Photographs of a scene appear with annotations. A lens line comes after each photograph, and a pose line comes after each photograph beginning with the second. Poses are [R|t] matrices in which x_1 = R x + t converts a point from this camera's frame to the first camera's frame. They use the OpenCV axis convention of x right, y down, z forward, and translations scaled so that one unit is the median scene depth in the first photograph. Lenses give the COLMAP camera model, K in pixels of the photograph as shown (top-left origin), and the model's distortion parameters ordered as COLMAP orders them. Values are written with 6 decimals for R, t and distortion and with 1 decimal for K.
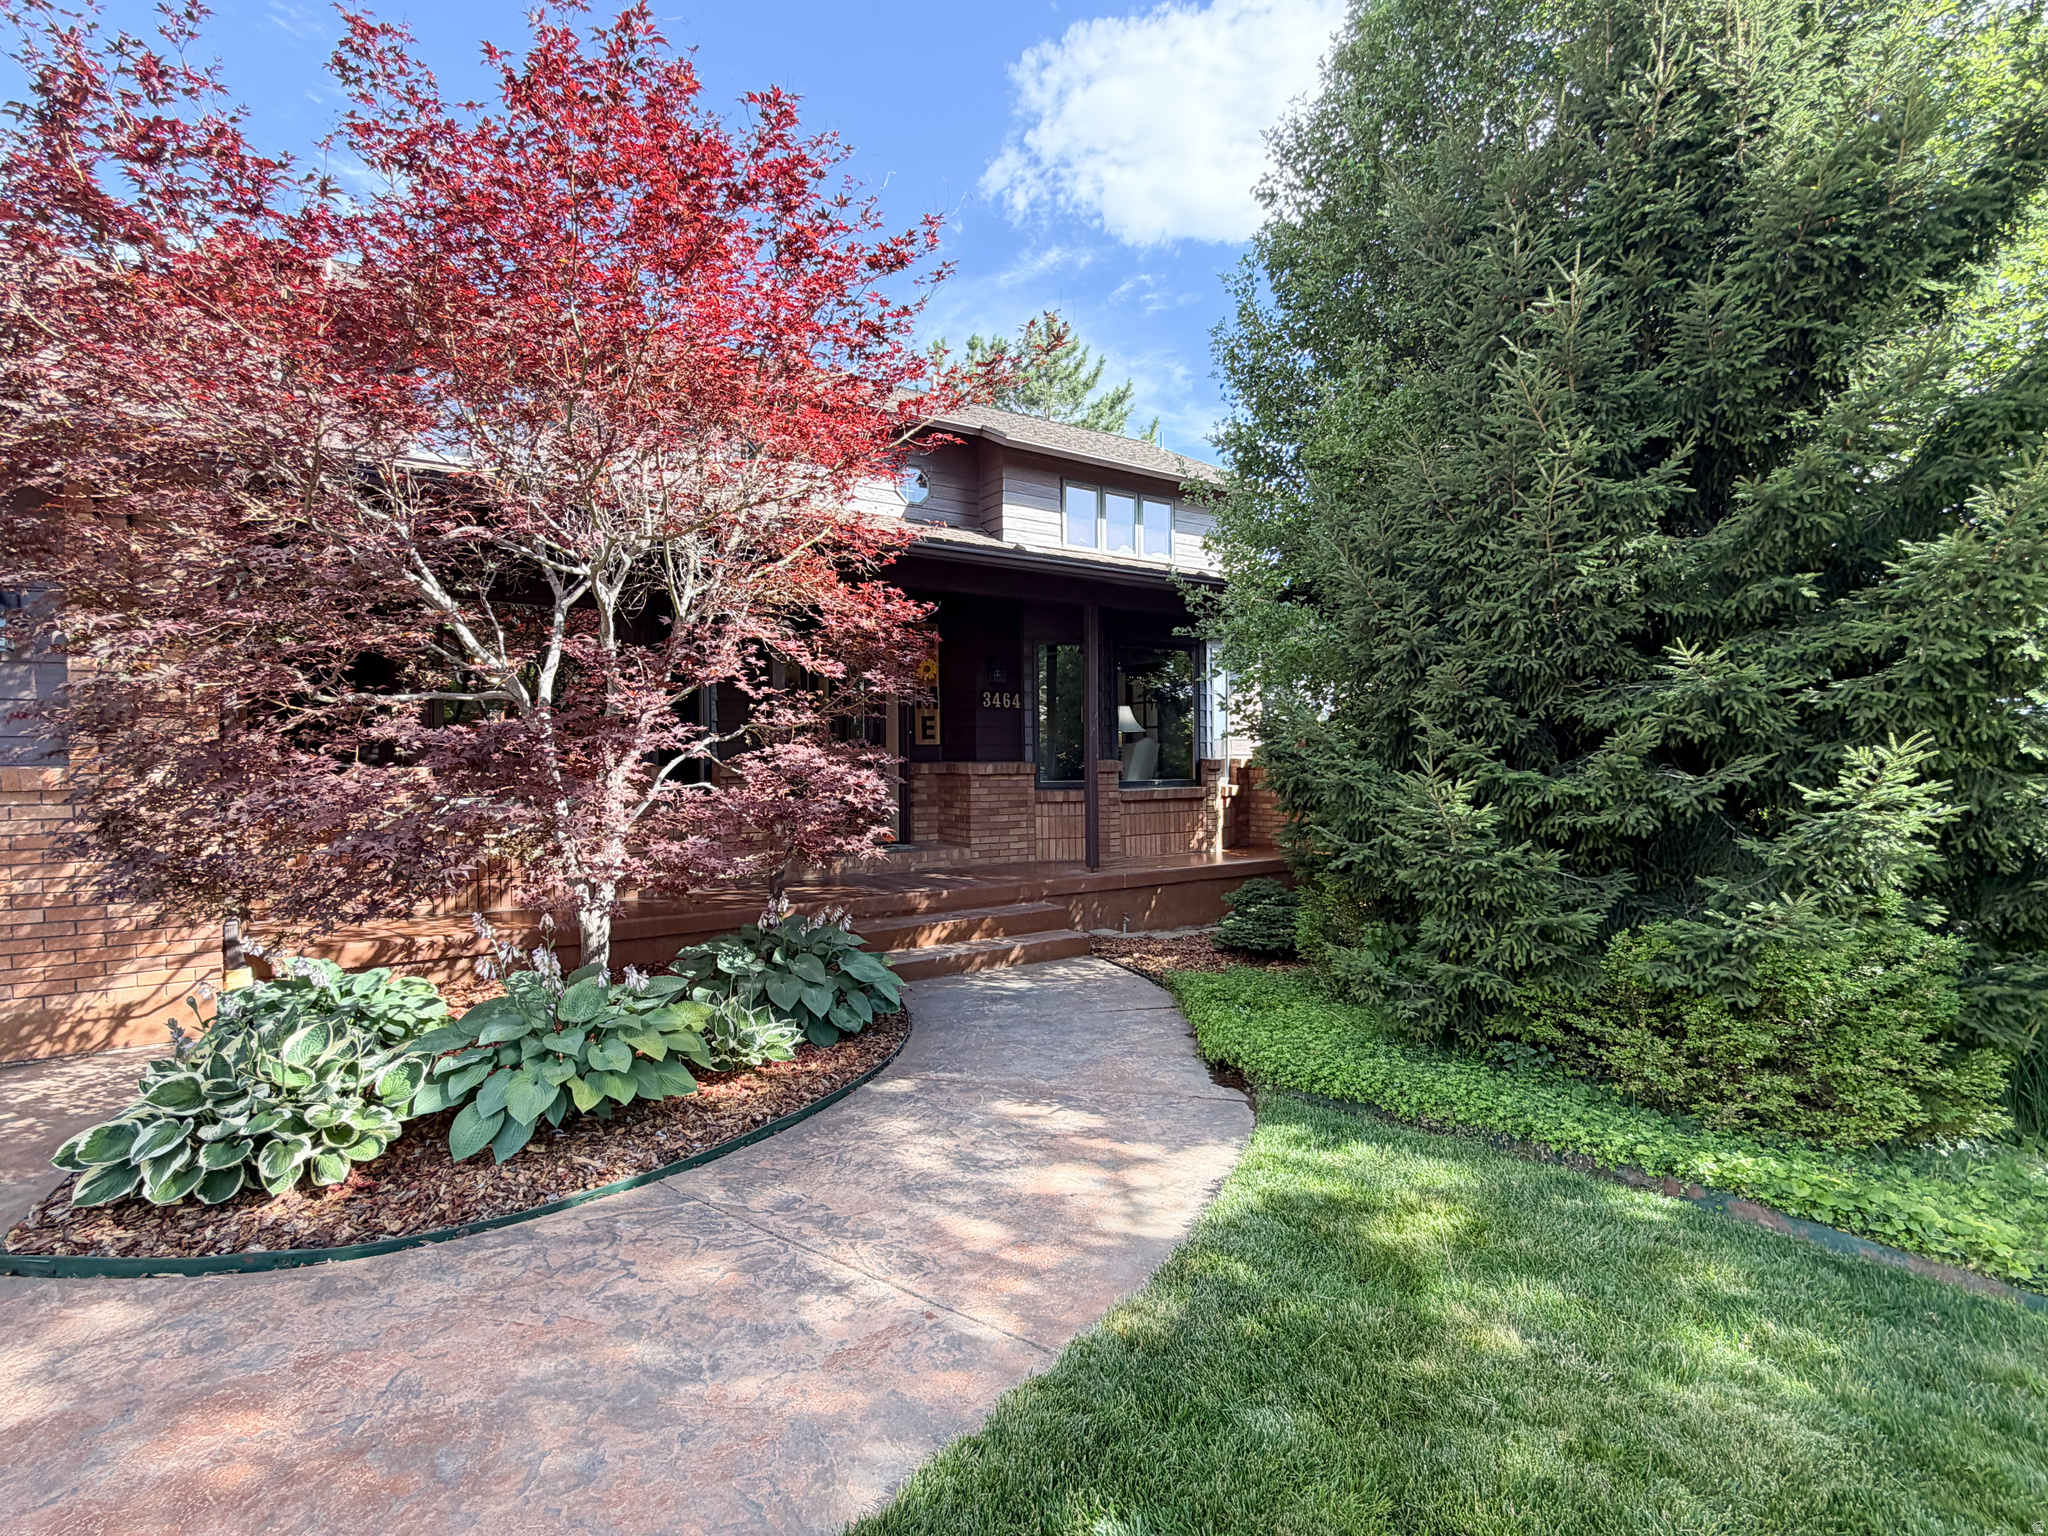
lens RADIAL K [[971.7, 0, 1017.1], [0, 971.7, 763.4], [0, 0, 1]] dist [0.001396, -0.000753]
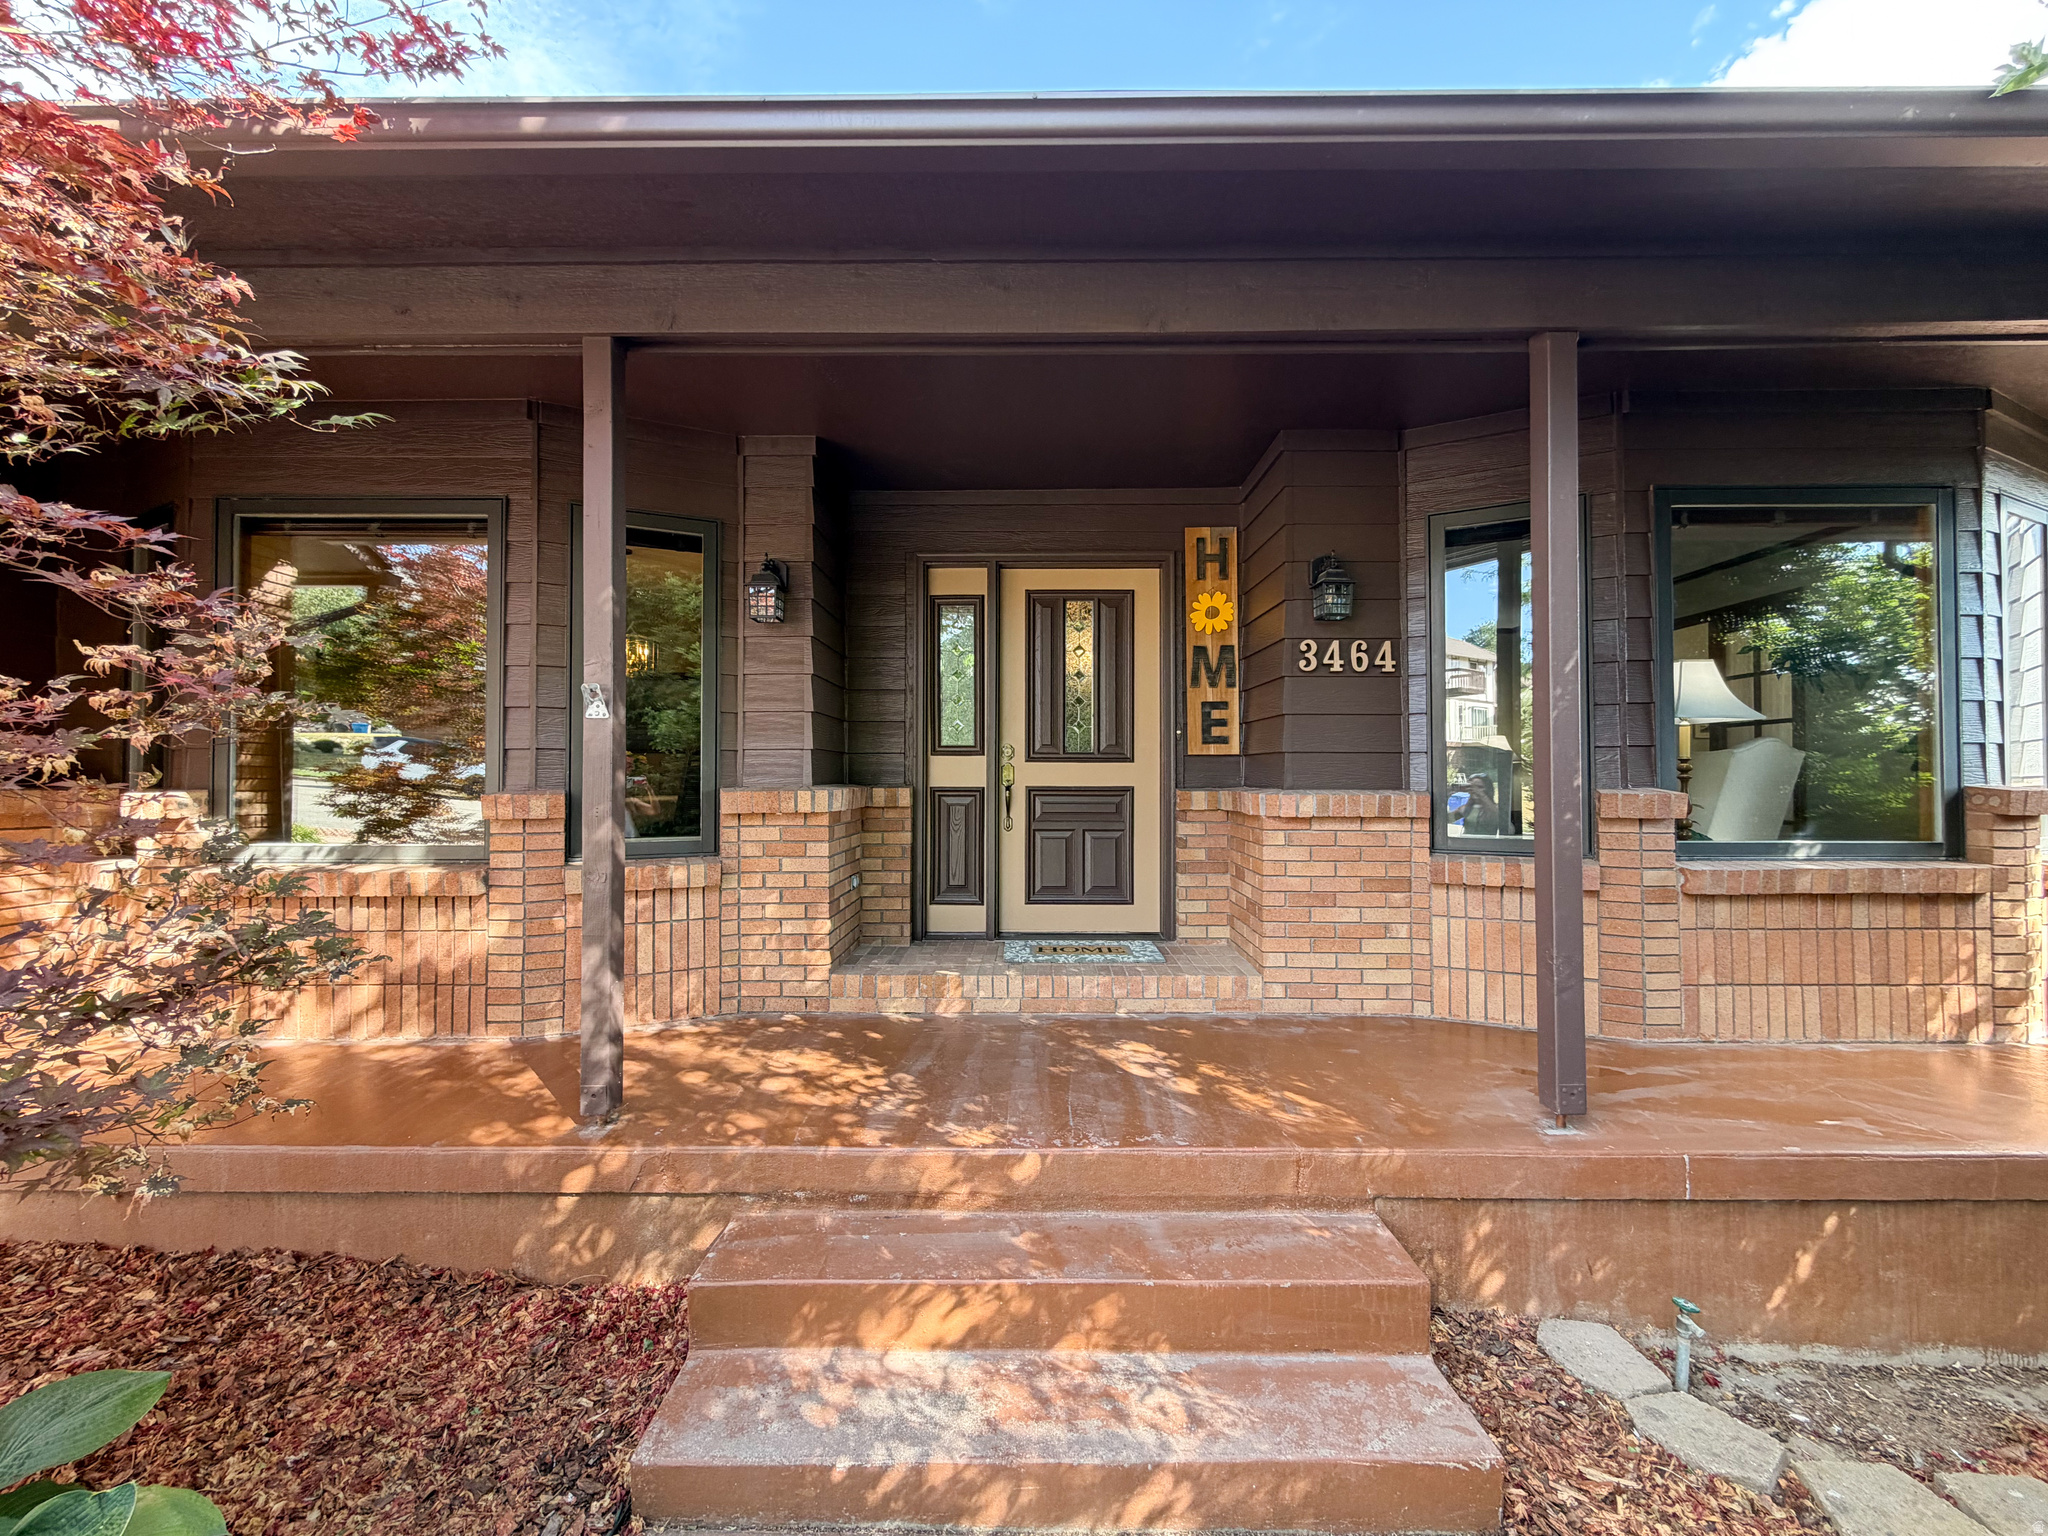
lens RADIAL K [[810.3, 0, 1037.8], [0, 810.3, 758.9], [0, 0, 1]] dist [0.000599, -0.000046]
pose [[0.831824, -0.009656, -0.554956, 0.150493], [-0.007547, 0.999559, -0.028703, -0.007570], [0.554988, 0.028064, 0.831385, 1.214523]]
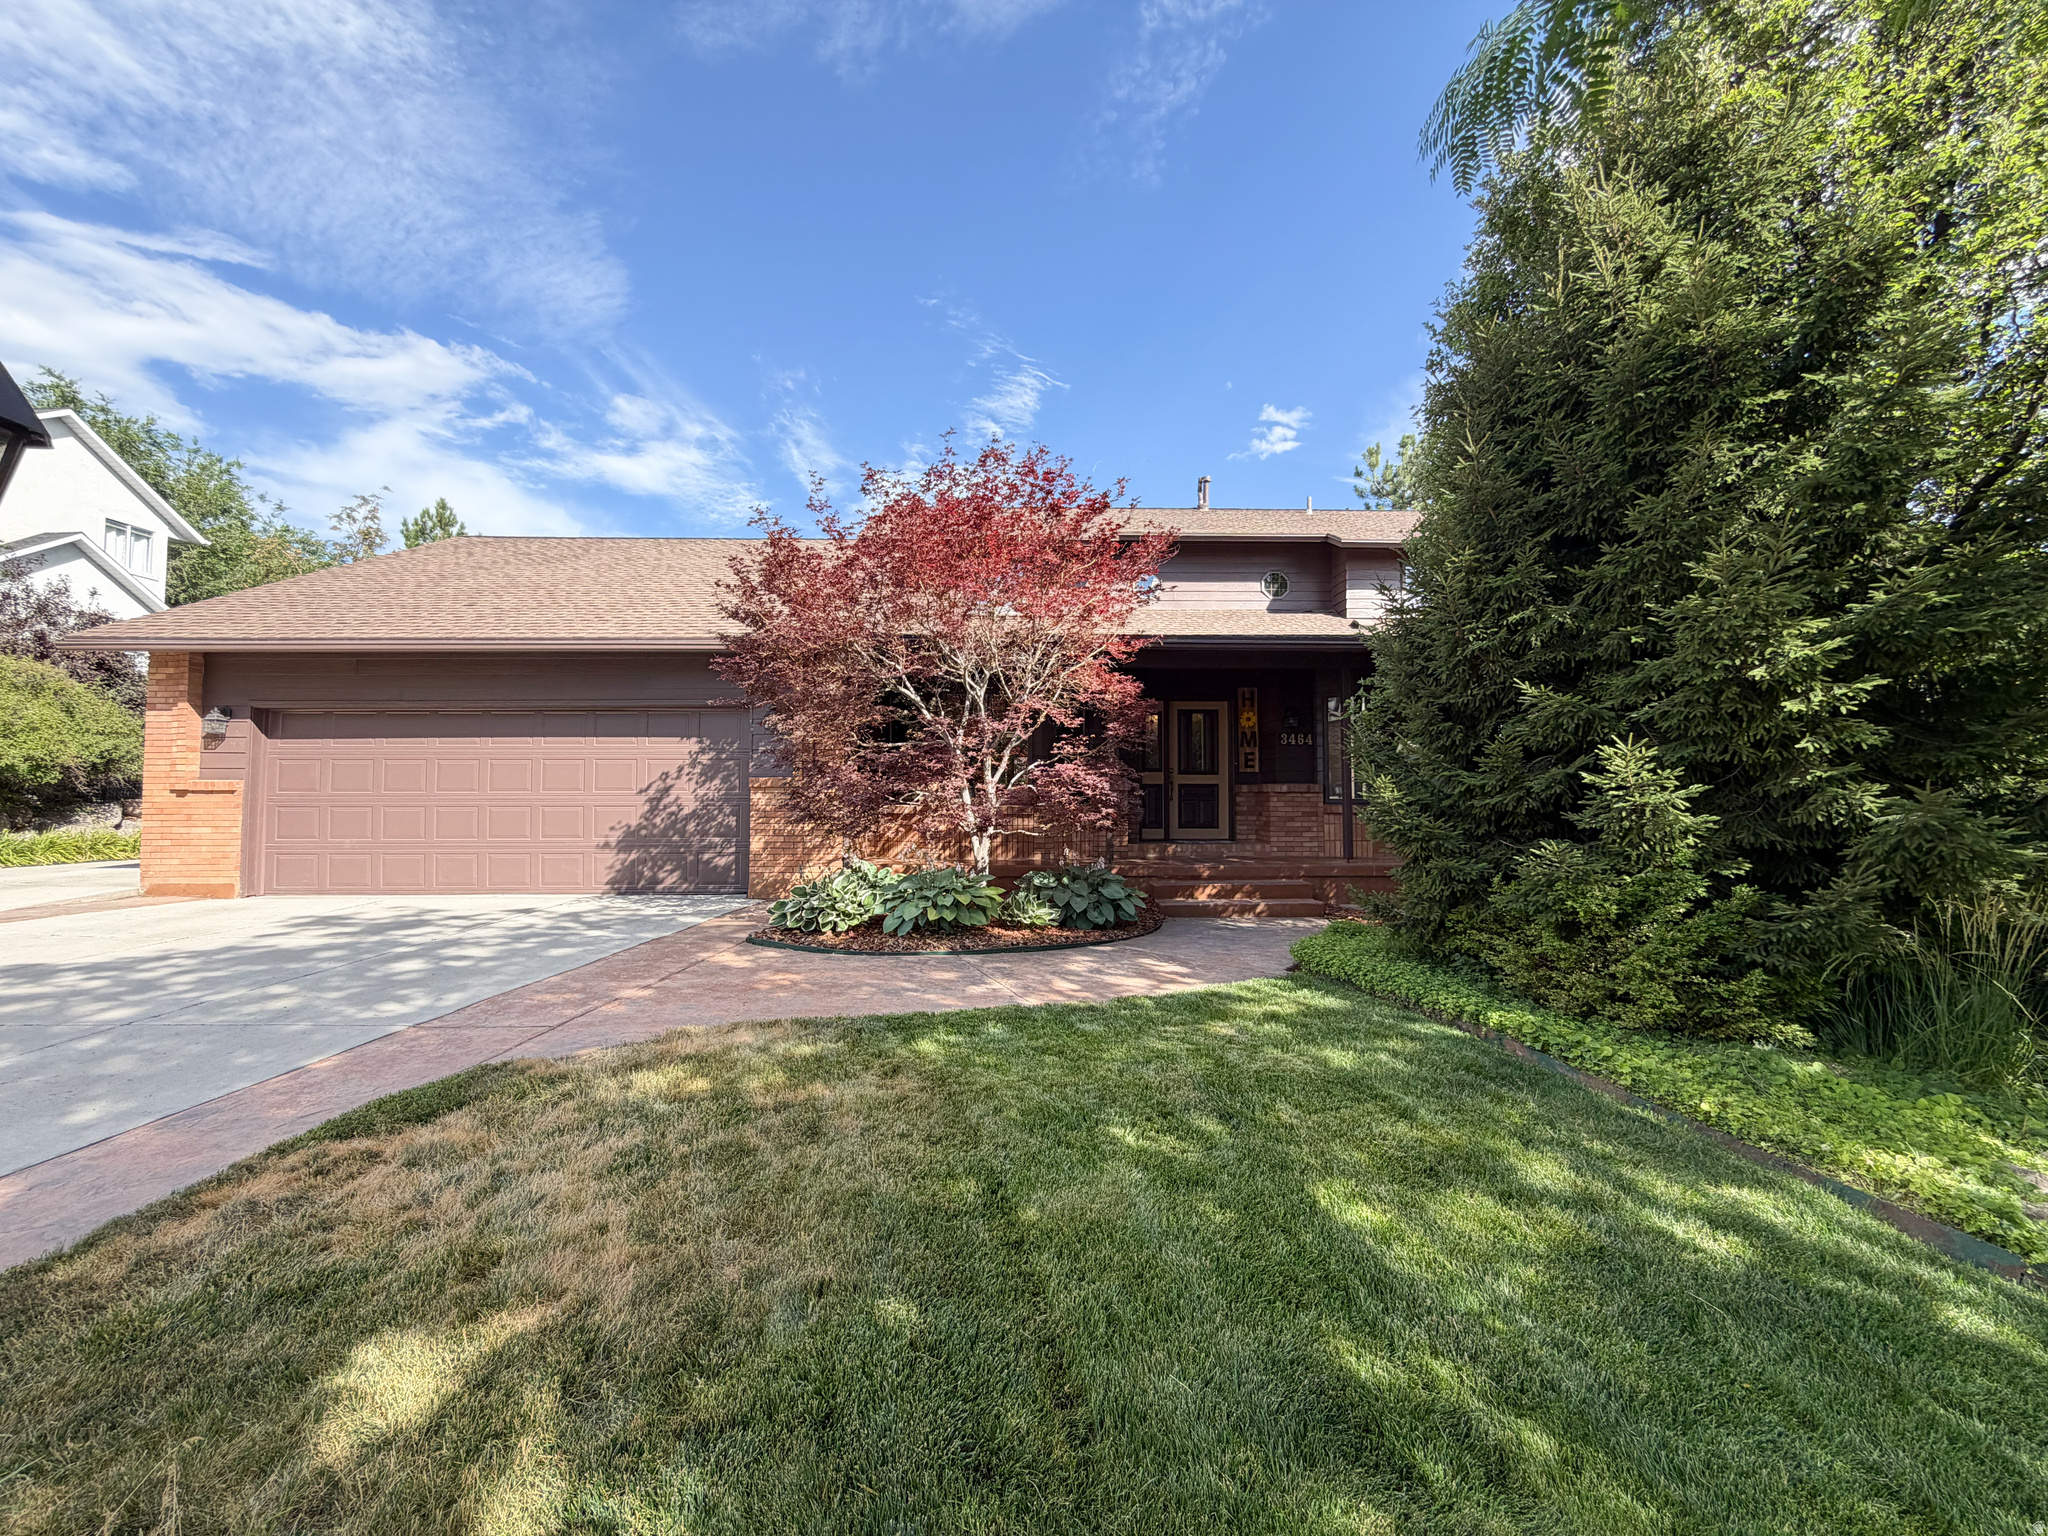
lens RADIAL K [[810.3, 0, 1041.7], [0, 810.3, 761.3], [0, 0, 1]] dist [0.000599, -0.000046]
pose [[0.854242, -0.017230, -0.519591, 0.555208], [-0.009073, 0.998804, -0.048039, 0.052391], [0.519797, 0.045751, 0.853064, -0.365730]]
